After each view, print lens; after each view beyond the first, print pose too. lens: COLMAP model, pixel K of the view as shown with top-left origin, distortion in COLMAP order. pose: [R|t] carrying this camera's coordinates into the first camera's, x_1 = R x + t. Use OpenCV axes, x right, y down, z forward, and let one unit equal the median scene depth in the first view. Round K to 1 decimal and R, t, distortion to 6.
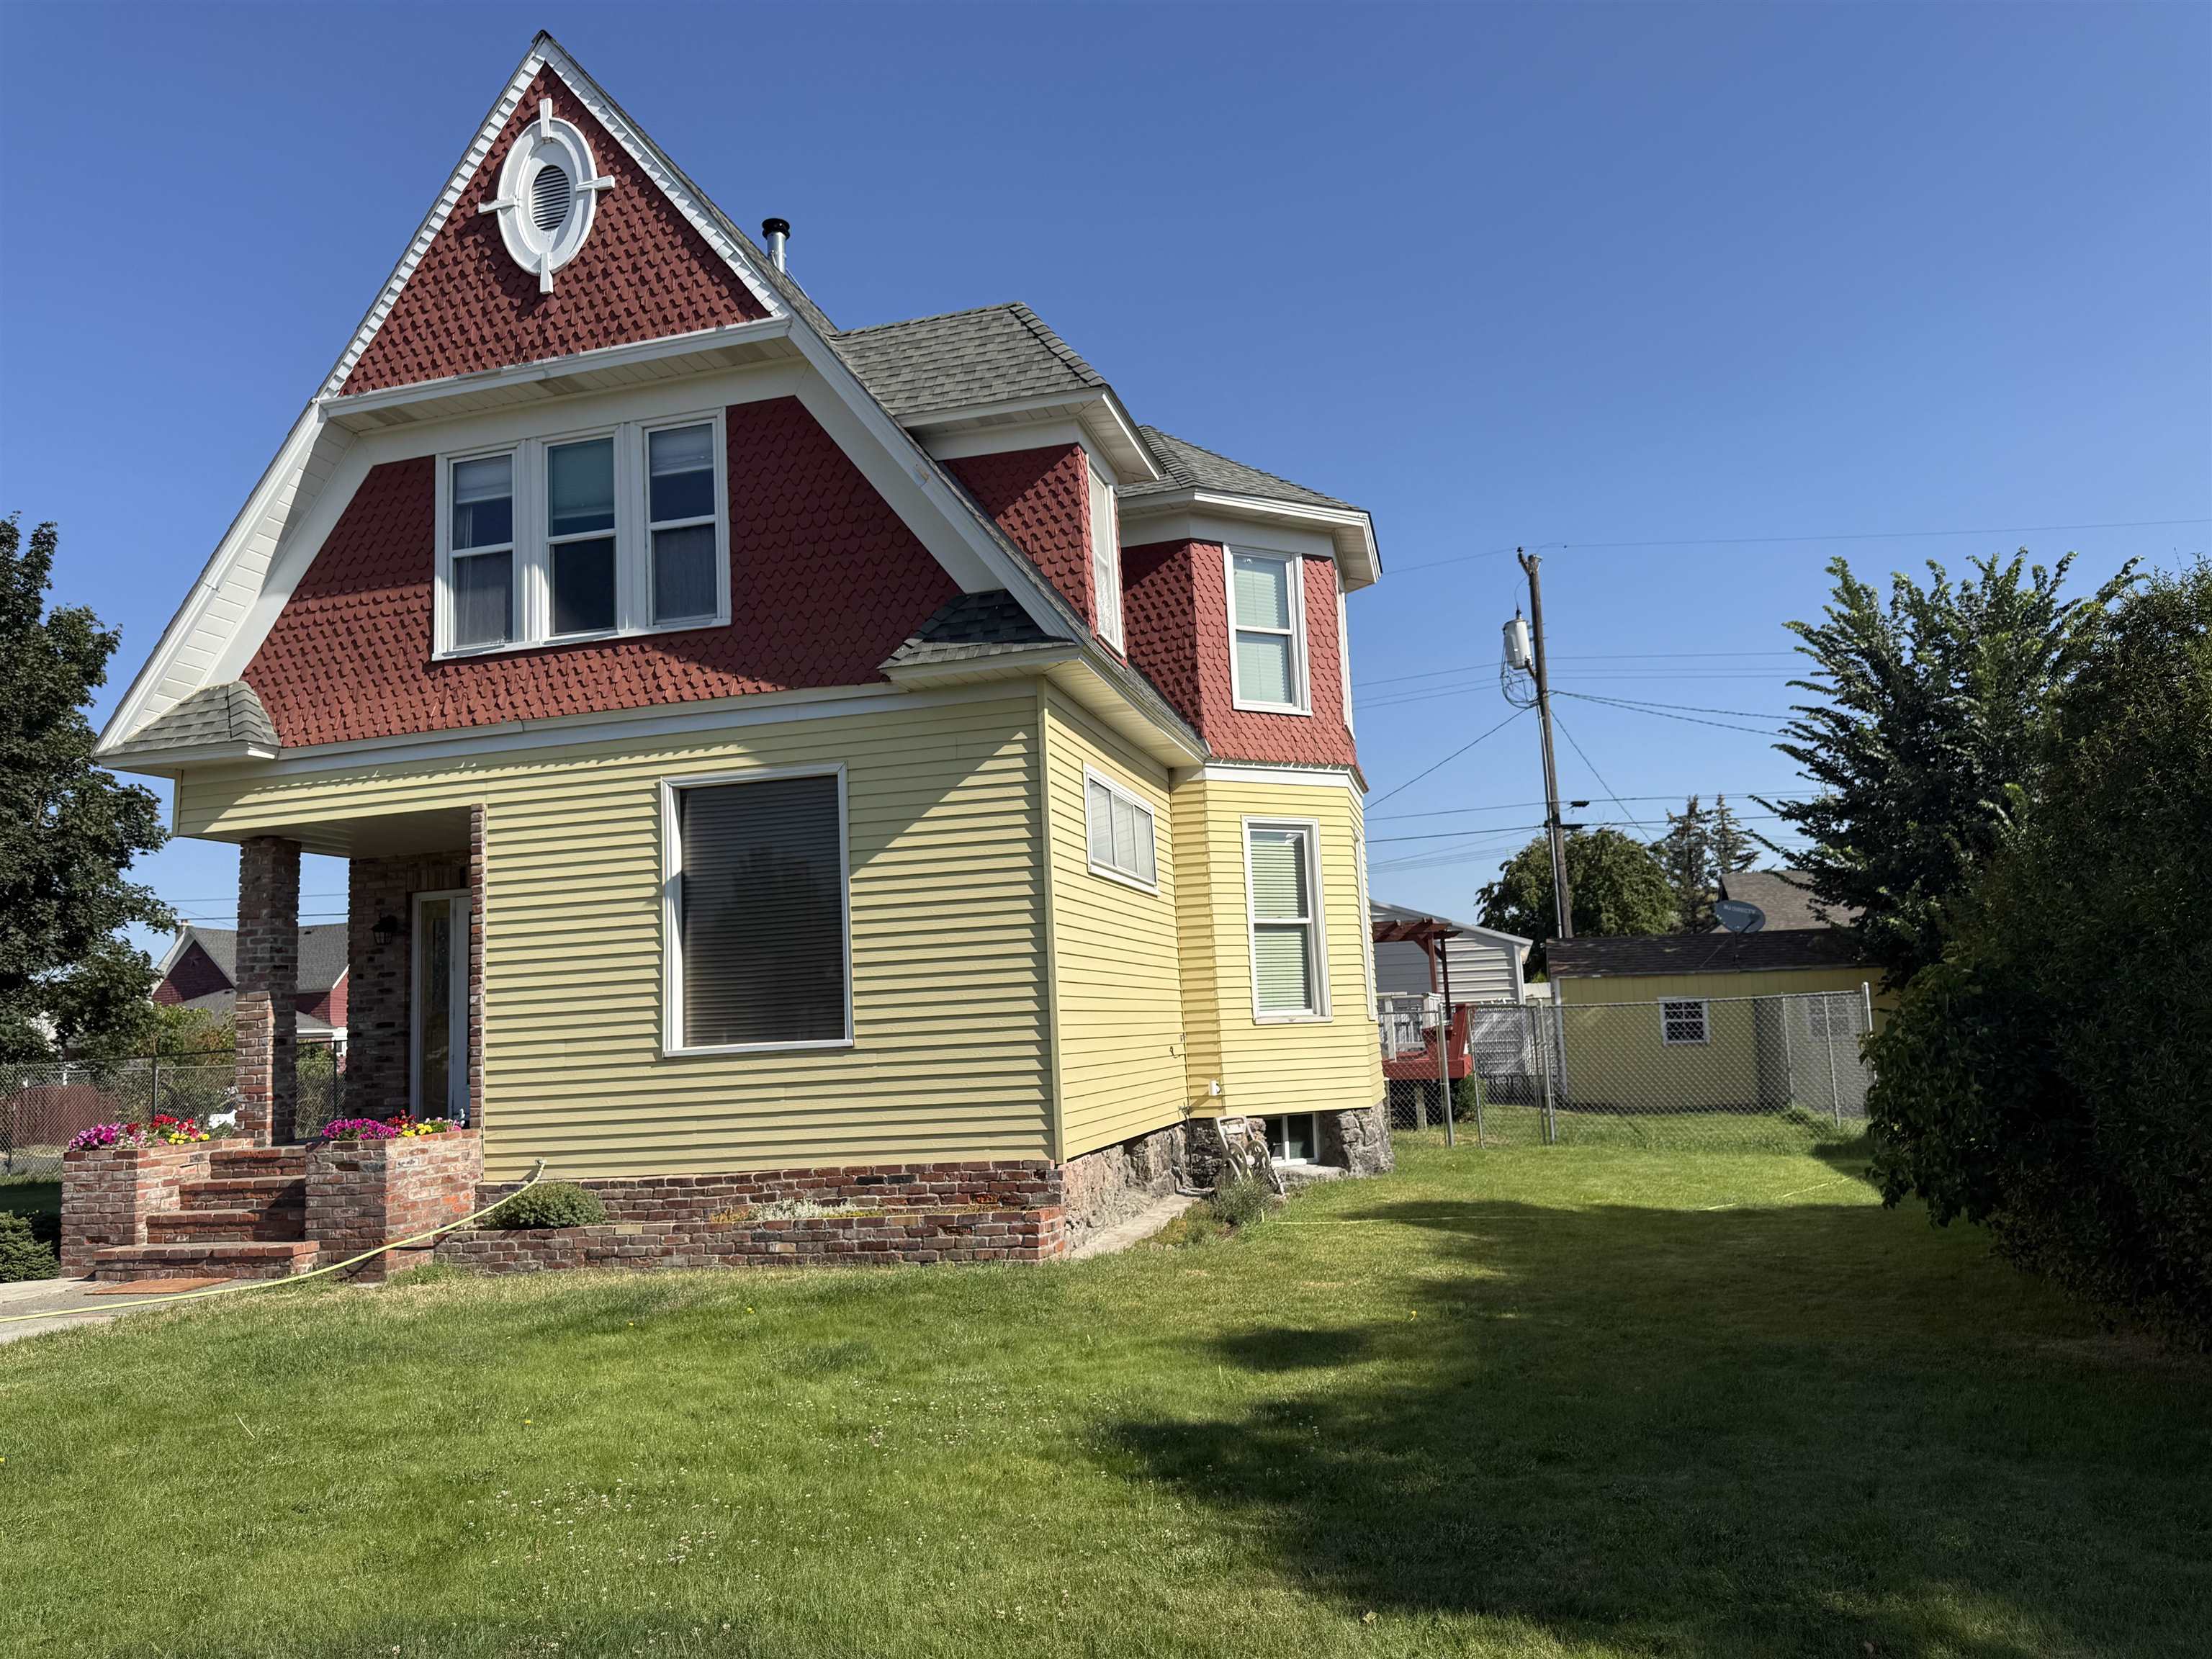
lens RADIAL K [[1541.2, 0, 1106.1], [0, 1541.2, 832.1], [0, 0, 1]] dist [0.038271, -0.009529]
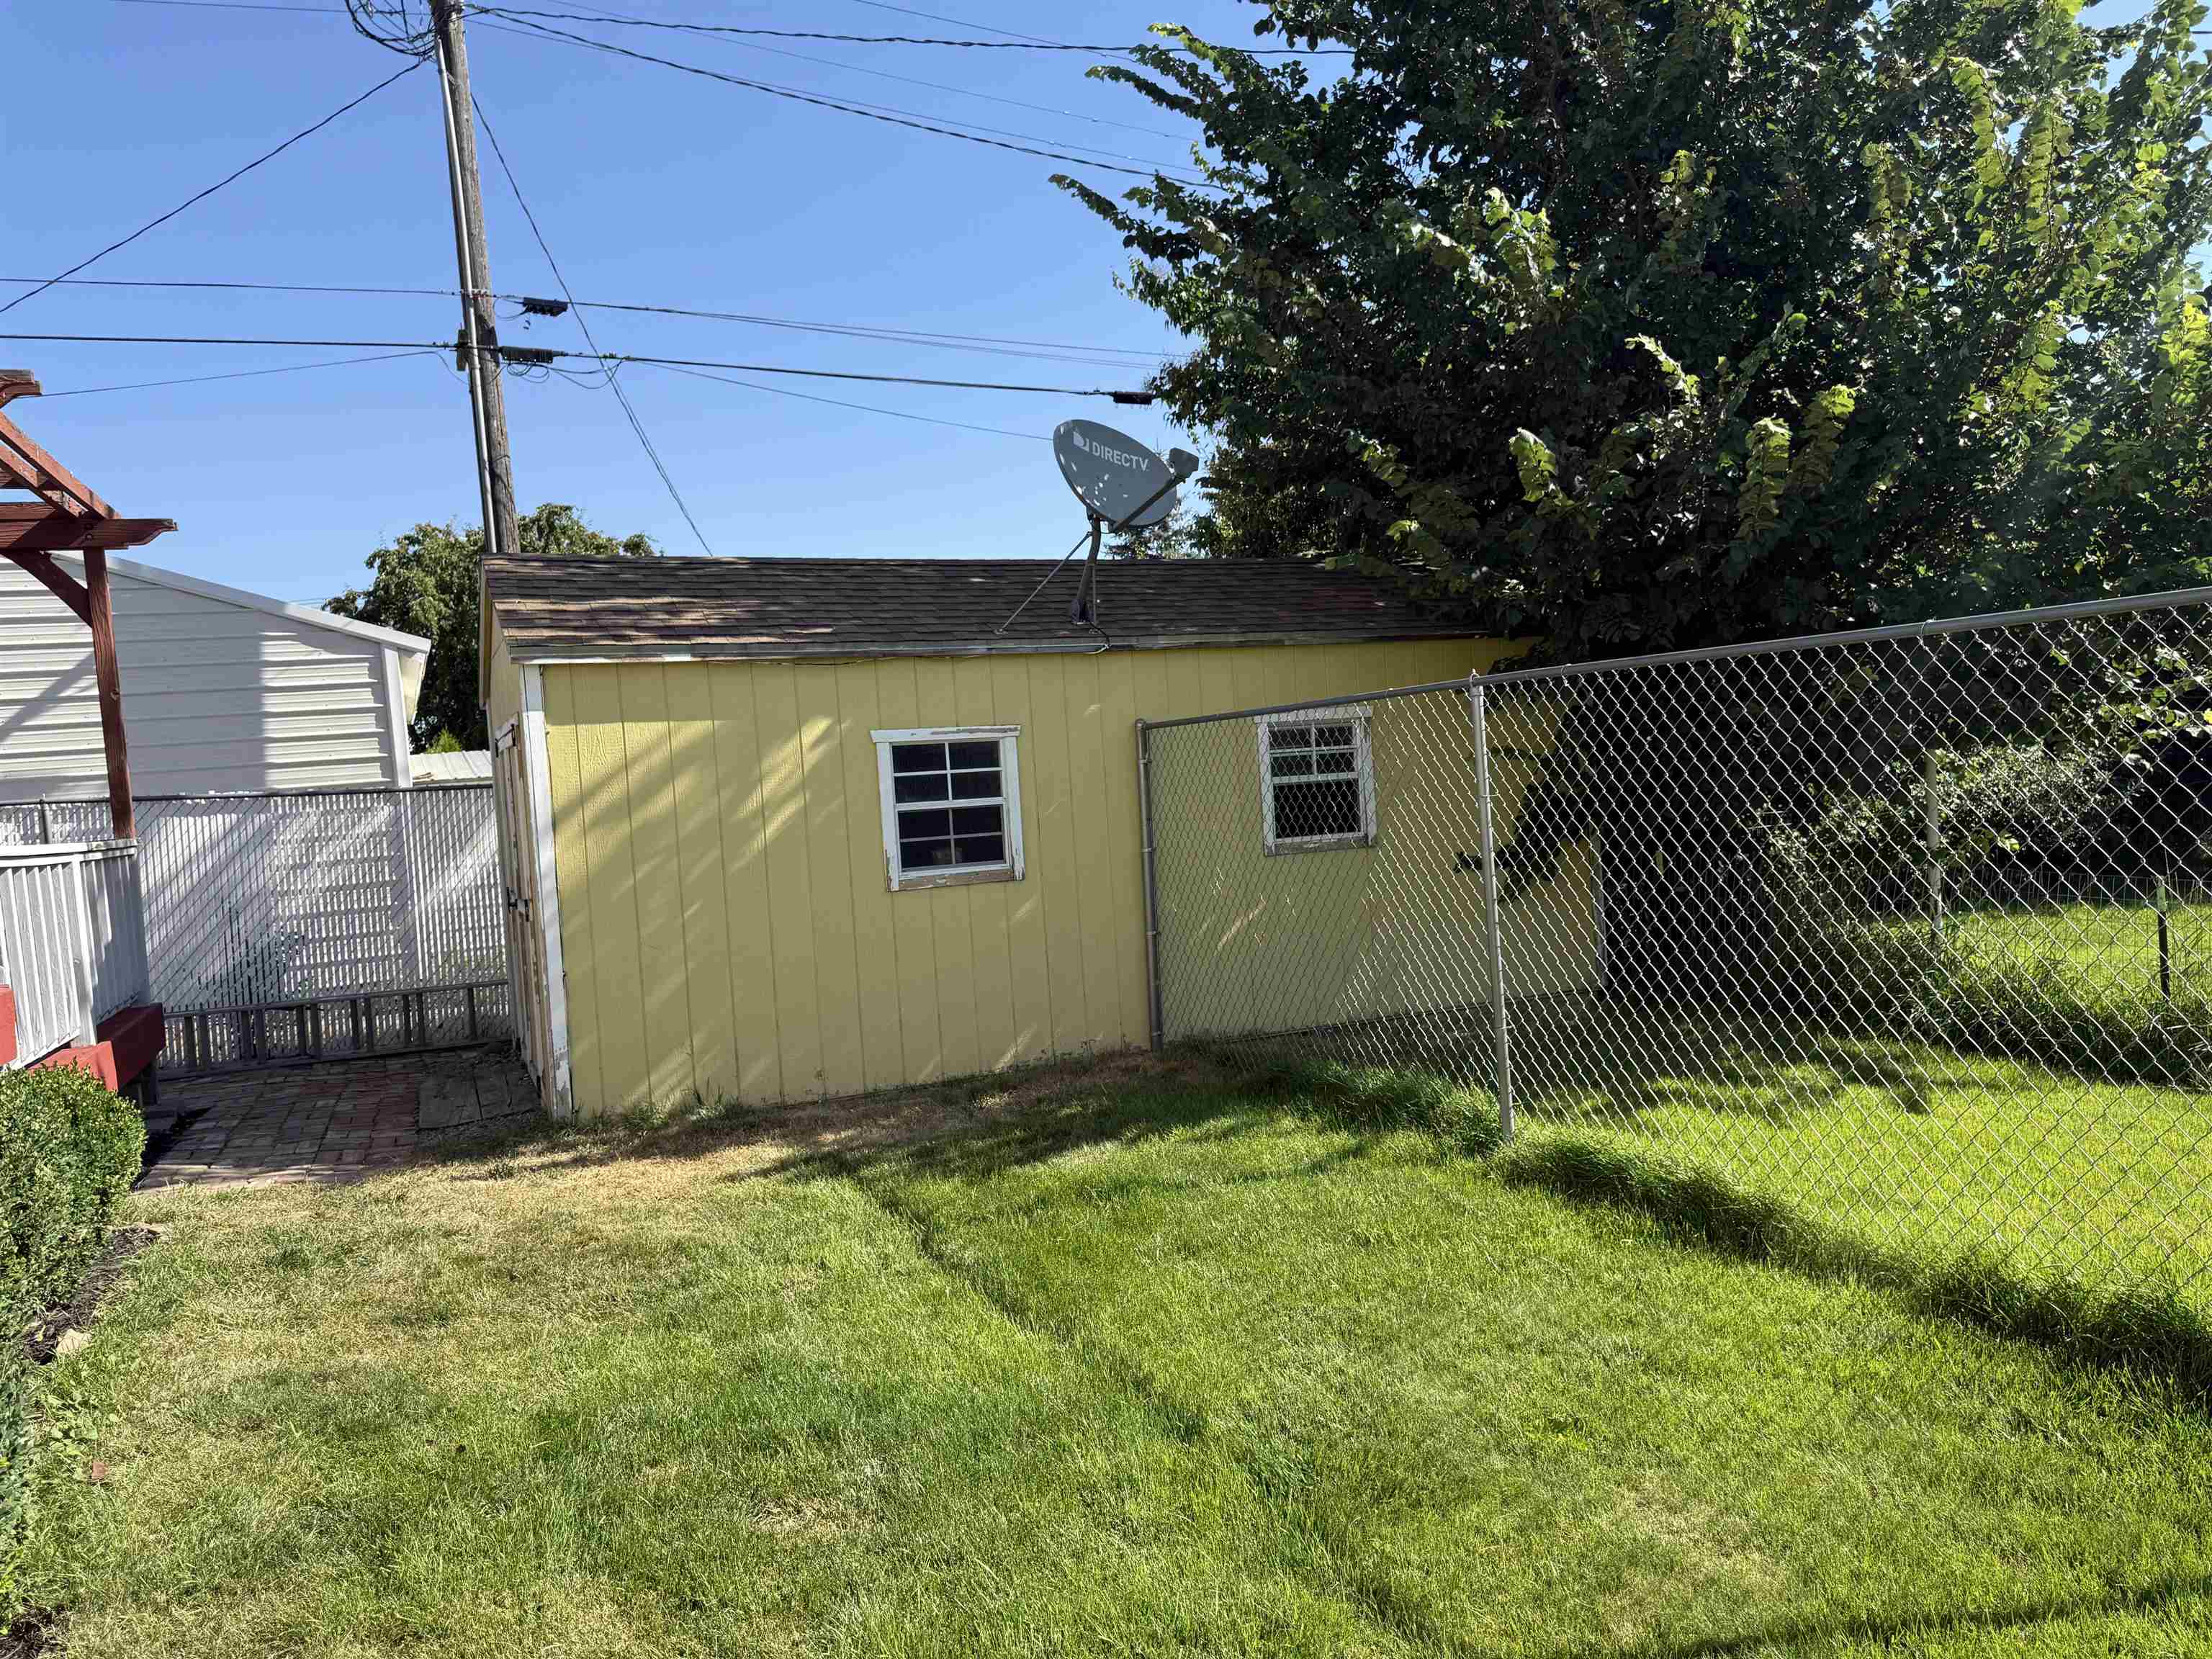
lens RADIAL K [[1541.2, 0, 1104.8], [0, 1541.2, 833.8], [0, 0, 1]] dist [0.038271, -0.009529]
pose [[0.778418, -0.038997, 0.626534, 0.154268], [-0.042949, 0.992421, 0.115132, 0.068663], [-0.626275, -0.116530, 0.770844, 0.561175]]
